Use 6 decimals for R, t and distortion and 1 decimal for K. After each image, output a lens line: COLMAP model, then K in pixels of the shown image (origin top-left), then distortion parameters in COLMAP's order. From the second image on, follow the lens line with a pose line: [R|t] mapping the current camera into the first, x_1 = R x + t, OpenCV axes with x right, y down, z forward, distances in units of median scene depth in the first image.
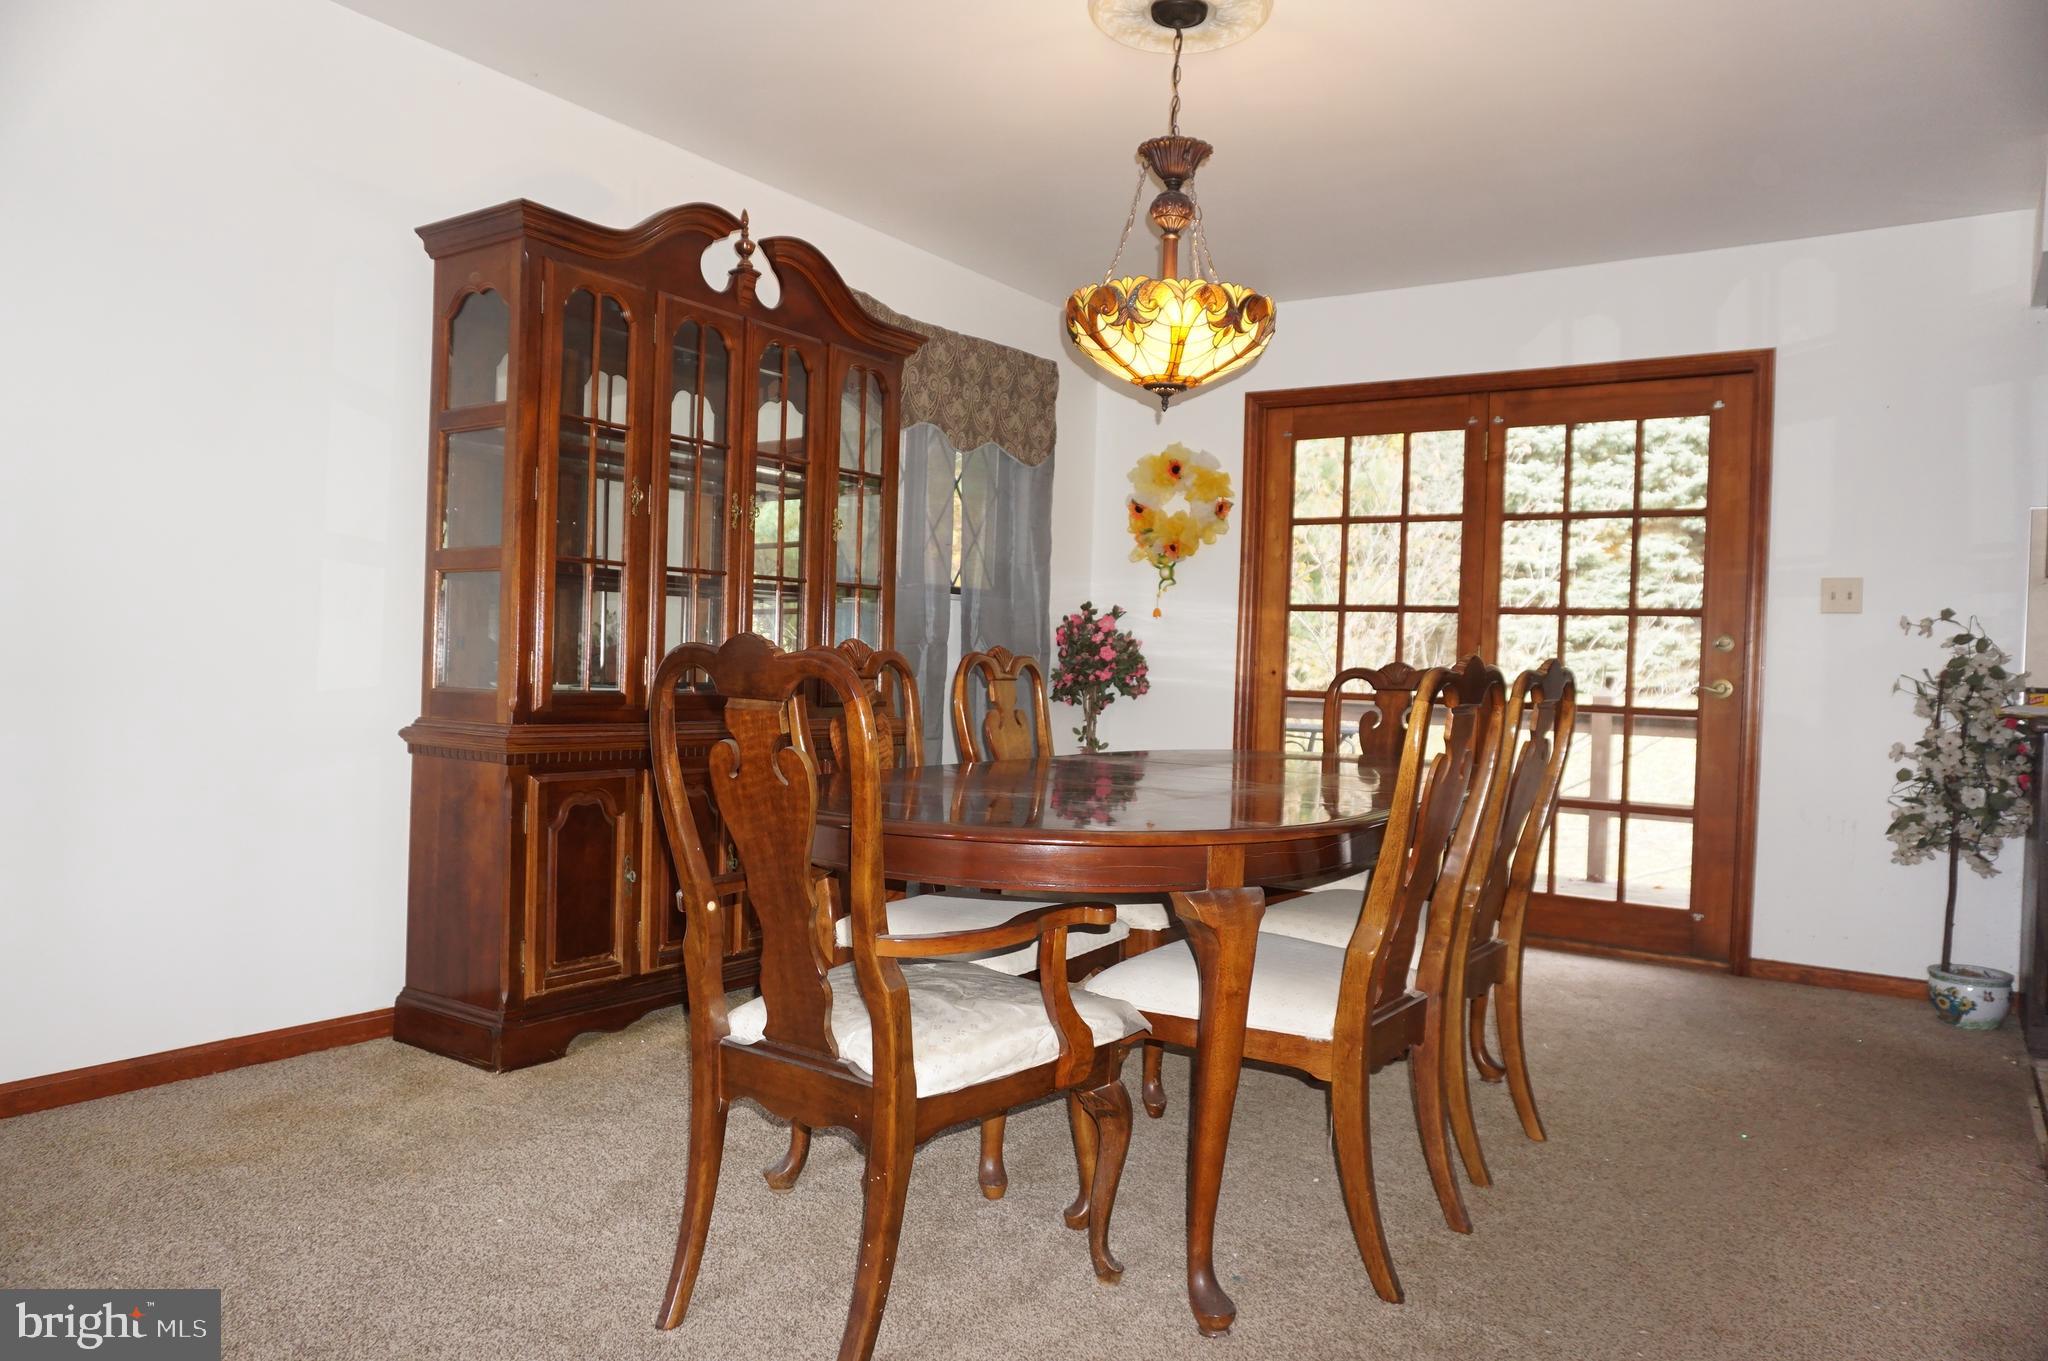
lens RADIAL K [[1361.6, 0, 1015.9], [0, 1361.6, 667.1], [0, 0, 1]] dist [-0.048193, 0.026570]
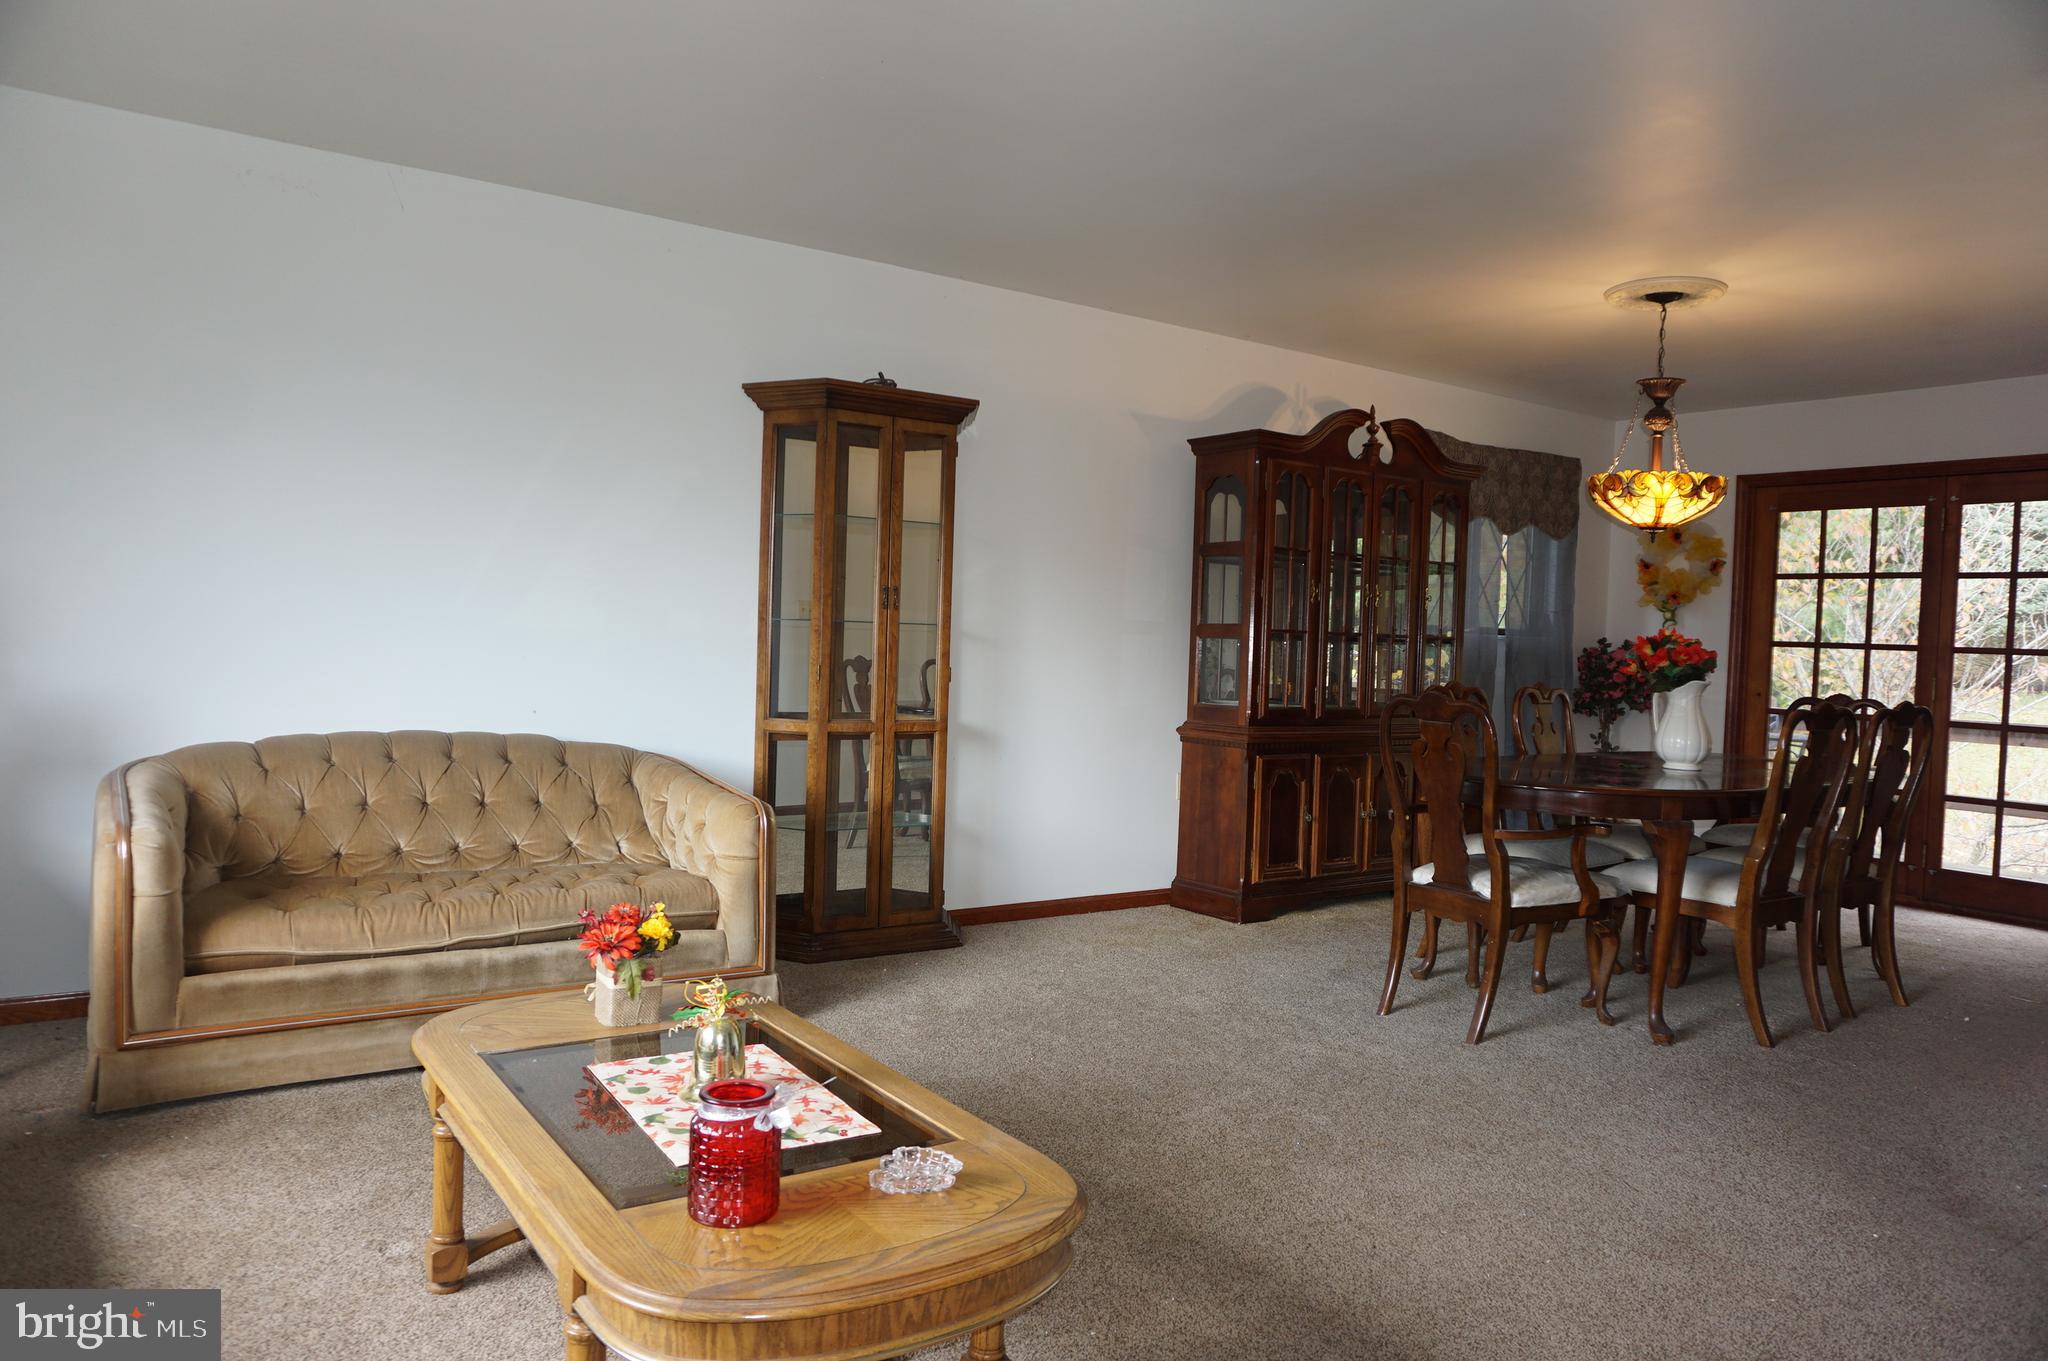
lens RADIAL K [[1361.6, 0, 1031.0], [0, 1361.6, 673.7], [0, 0, 1]] dist [-0.048193, 0.026570]
pose [[0.939013, 0.009922, -0.343739, -0.027191], [-0.007046, 0.999929, 0.009613, -0.035275], [0.343810, -0.006605, 0.939016, -0.645534]]
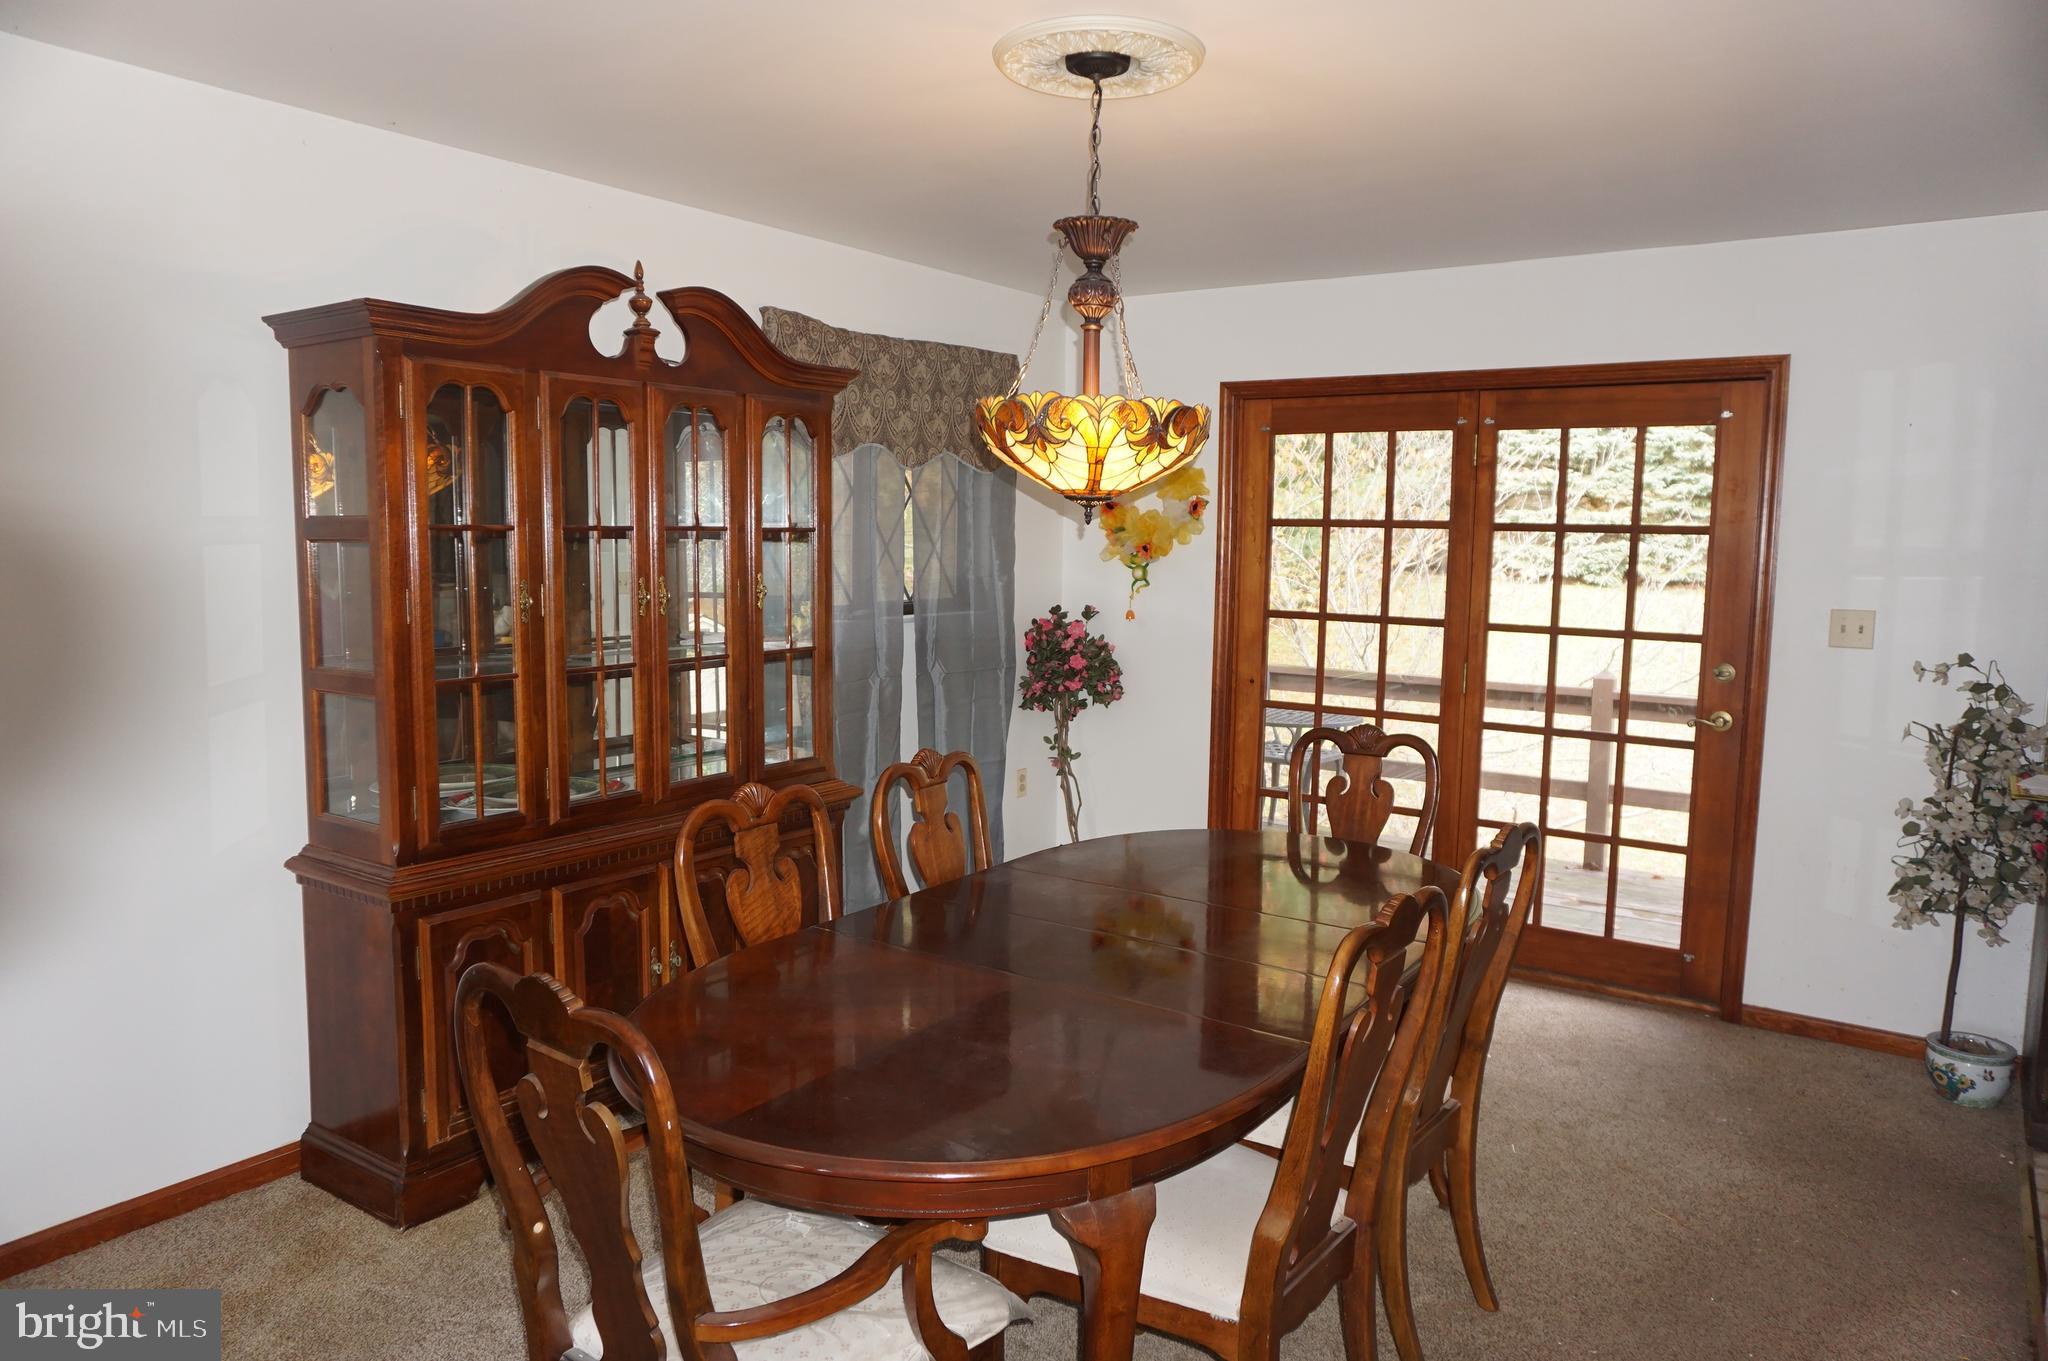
lens RADIAL K [[1361.6, 0, 1017.8], [0, 1361.6, 666.9], [0, 0, 1]] dist [-0.048193, 0.026570]
pose [[0.999731, -0.017232, -0.015514, 0.063077], [0.018595, 0.995542, 0.092473, -0.149072], [0.013852, -0.092737, 0.995594, 0.079523]]
